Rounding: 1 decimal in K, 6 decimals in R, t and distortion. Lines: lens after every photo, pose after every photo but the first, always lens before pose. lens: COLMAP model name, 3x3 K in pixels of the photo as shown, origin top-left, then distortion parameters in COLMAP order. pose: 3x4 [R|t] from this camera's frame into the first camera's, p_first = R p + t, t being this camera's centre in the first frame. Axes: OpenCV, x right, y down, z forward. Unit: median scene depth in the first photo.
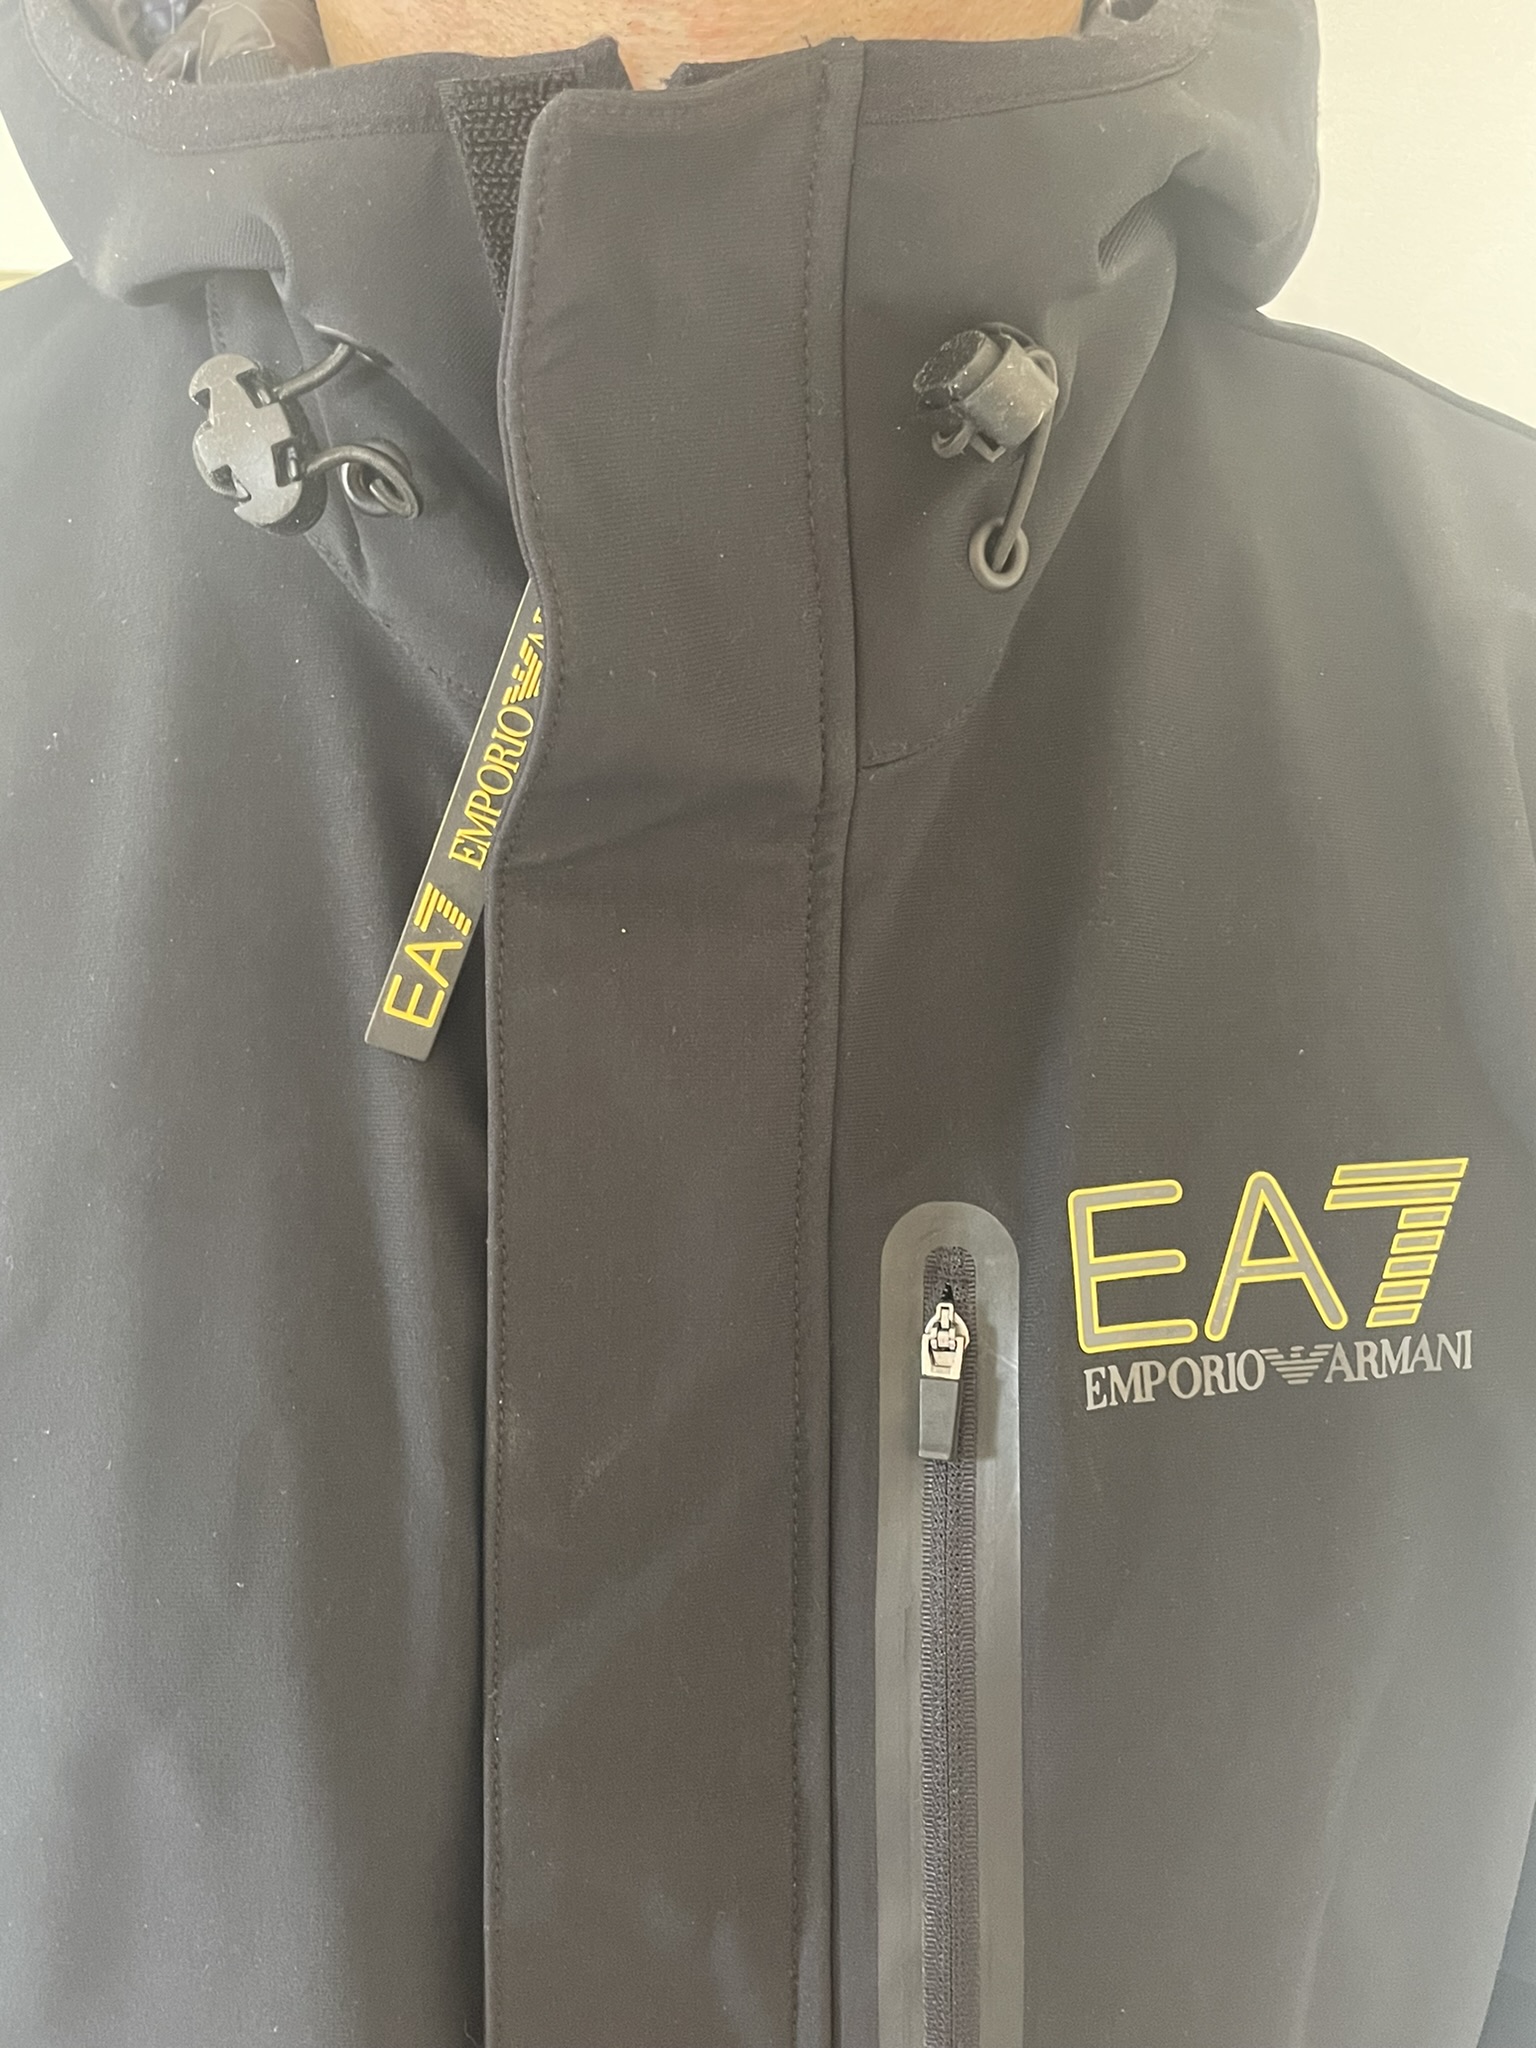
lens RADIAL K [[2037.4, 0, 768.0], [0, 2037.4, 1024.0], [0, 0, 1]] dist [0.111328, -0.016587]
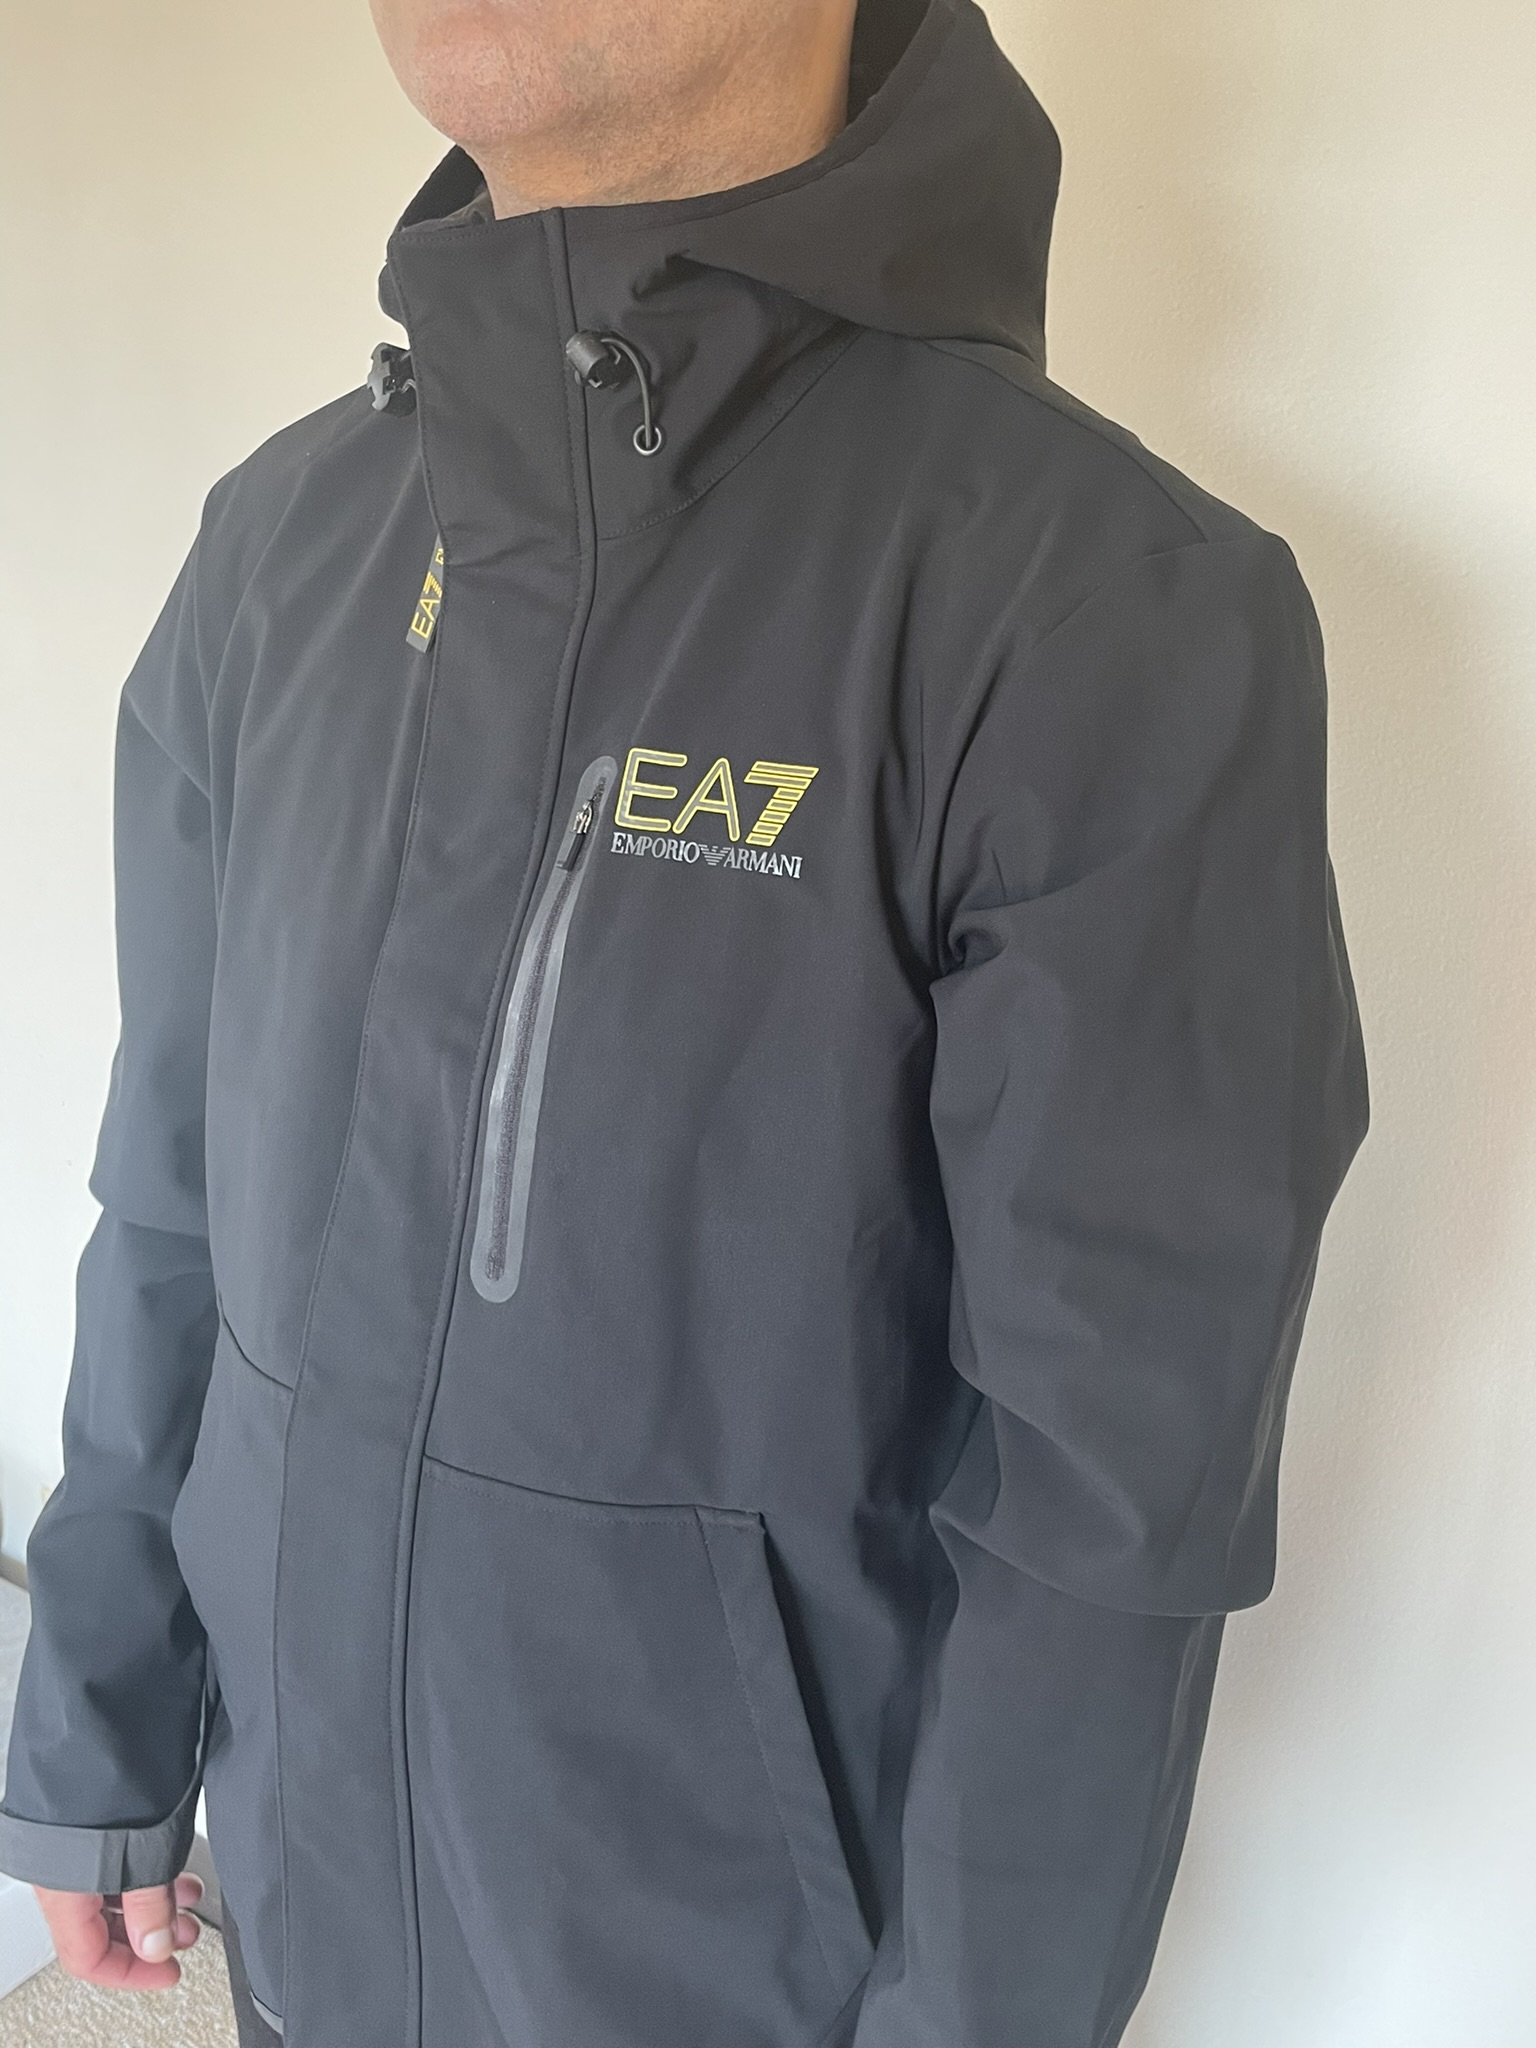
lens RADIAL K [[2037.4, 0, 768.0], [0, 2037.4, 1024.0], [0, 0, 1]] dist [0.111328, -0.016587]
pose [[0.770836, 0.193064, -0.607073, 1.544501], [-0.238777, 0.971058, 0.005630, 0.304502], [0.590590, 0.140615, 0.794626, -0.515497]]
